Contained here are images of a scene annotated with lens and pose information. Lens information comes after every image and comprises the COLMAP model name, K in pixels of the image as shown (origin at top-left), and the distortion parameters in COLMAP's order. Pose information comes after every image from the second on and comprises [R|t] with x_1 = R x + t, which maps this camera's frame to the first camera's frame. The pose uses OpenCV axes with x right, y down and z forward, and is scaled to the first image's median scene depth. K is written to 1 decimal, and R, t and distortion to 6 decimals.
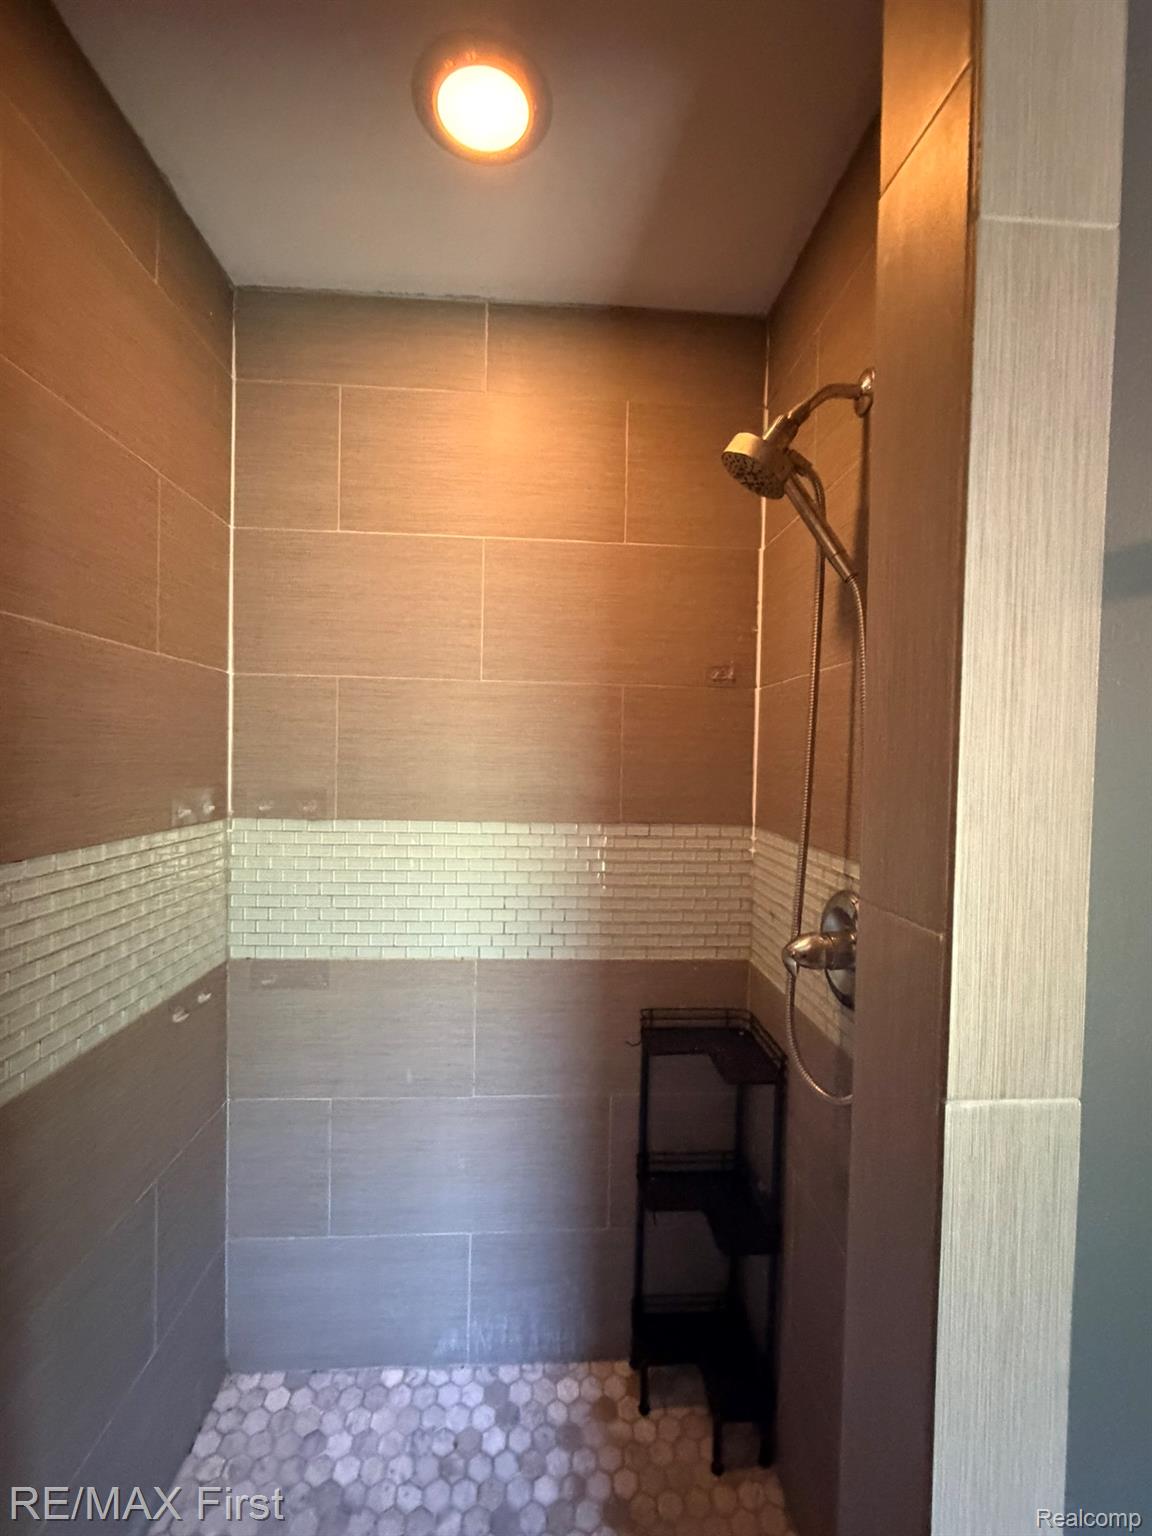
lens RADIAL K [[672.2, 0, 575.7], [0, 672.2, 768.2], [0, 0, 1]] dist [-0.001078, -0.000495]
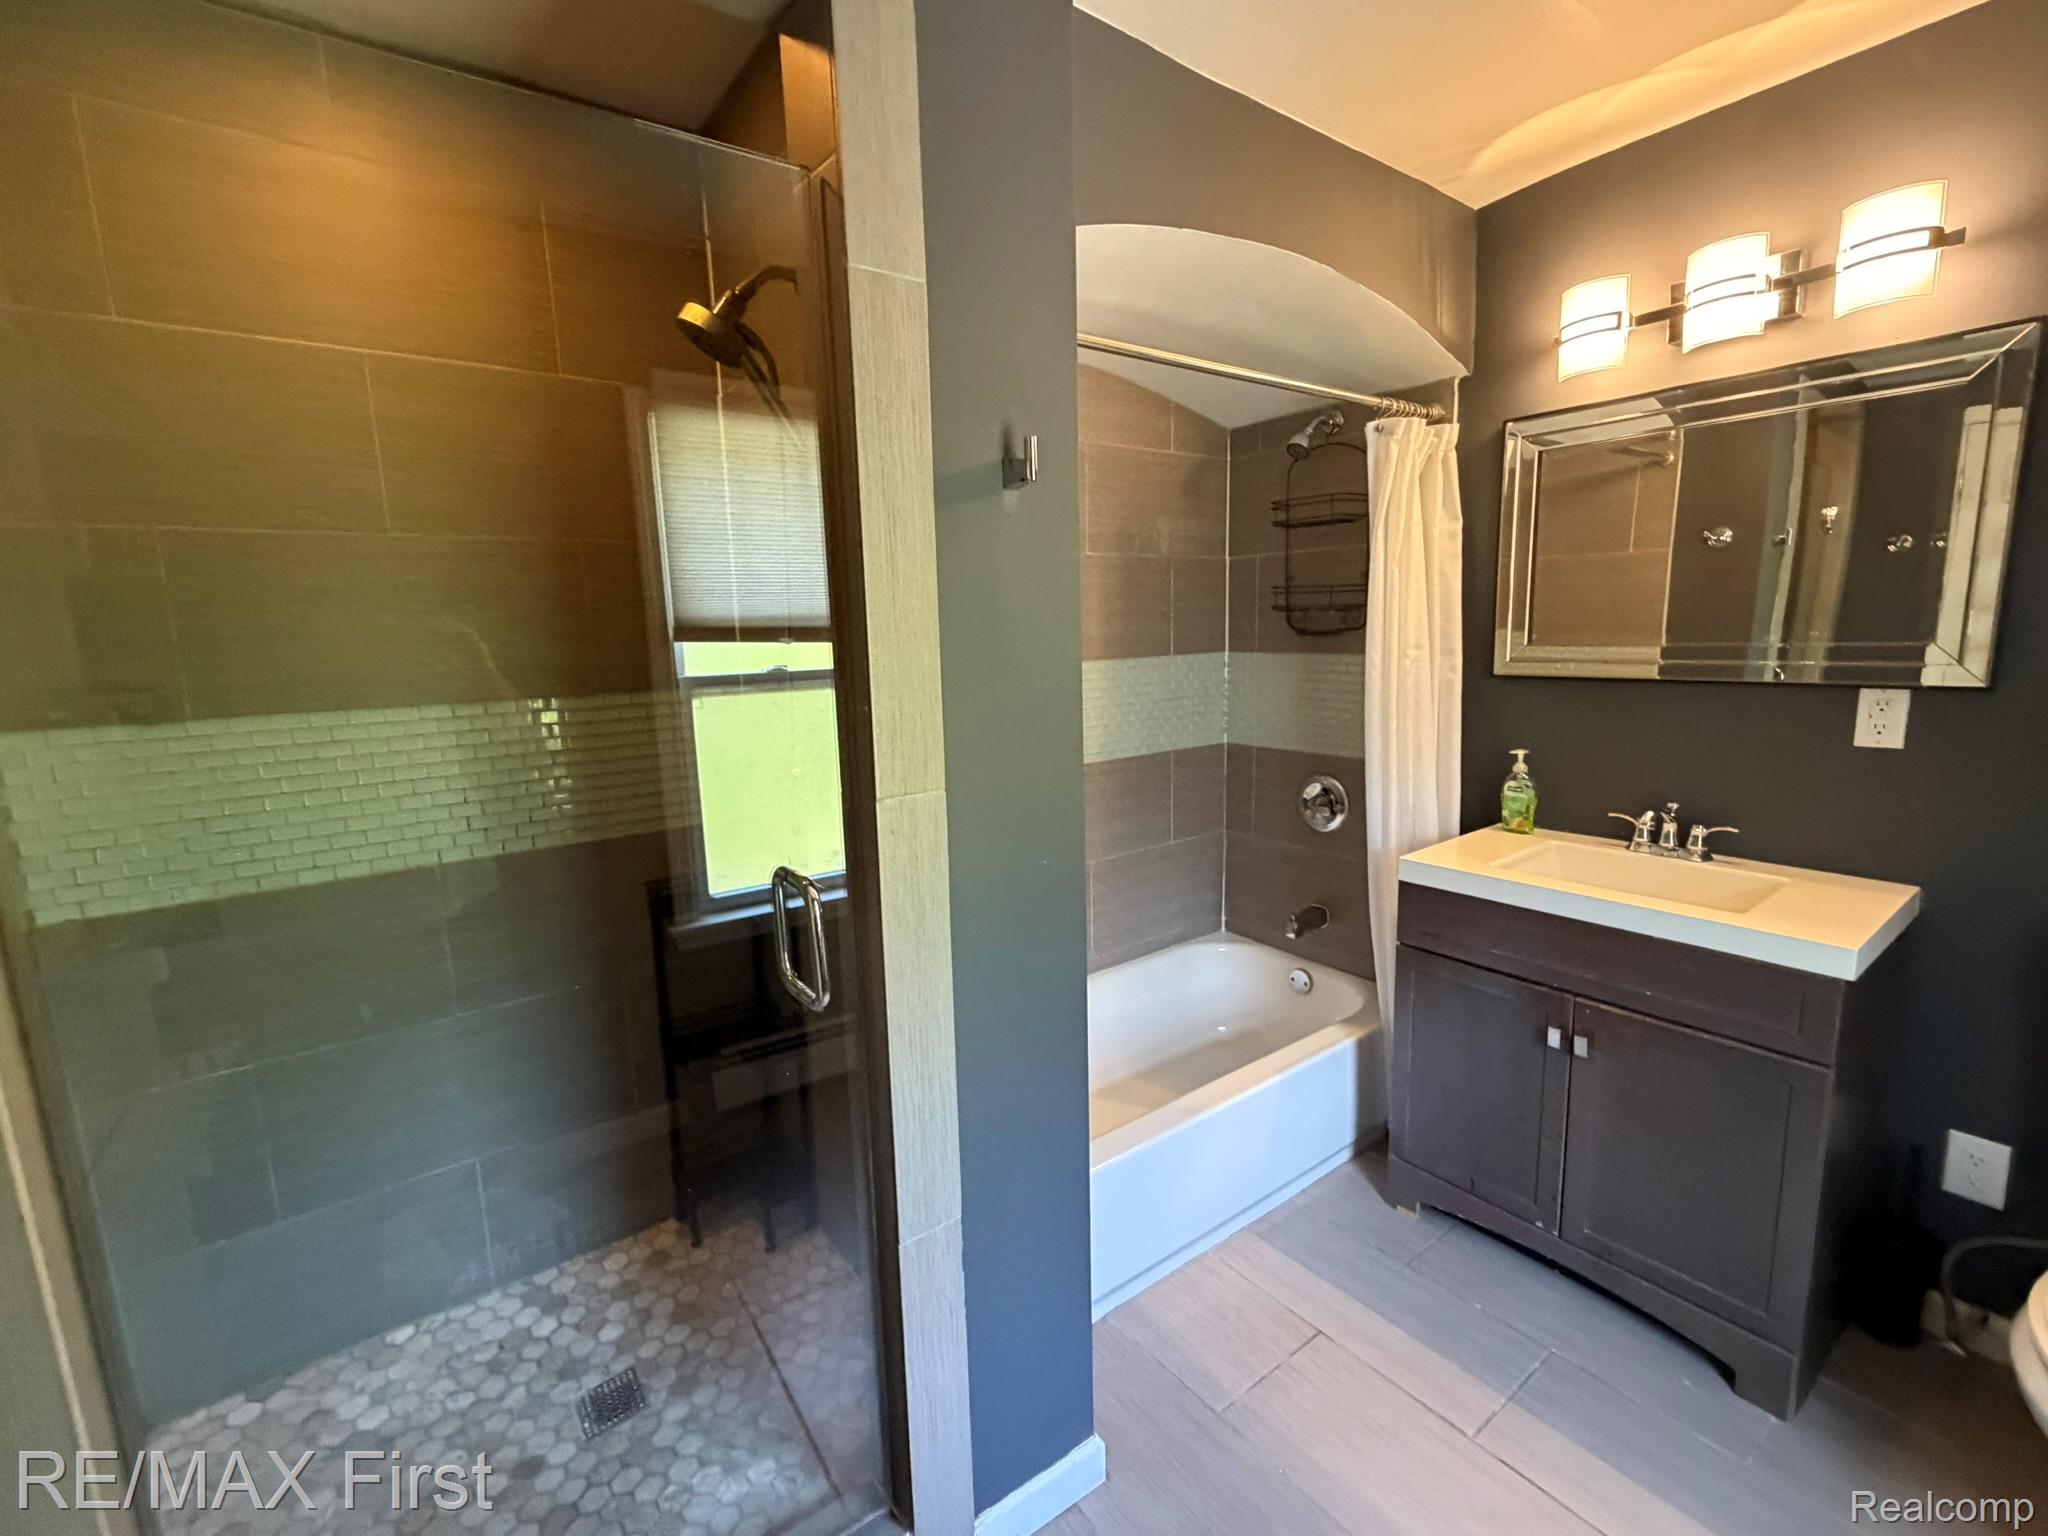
lens RADIAL K [[896.3, 0, 1027.7], [0, 896.3, 764.8], [0, 0, 1]] dist [-0.001078, -0.000495]
pose [[0.835502, -0.131500, 0.533521, -0.117216], [0.056674, 0.986387, 0.154367, 0.023234], [-0.546557, -0.098737, 0.831580, -0.385231]]
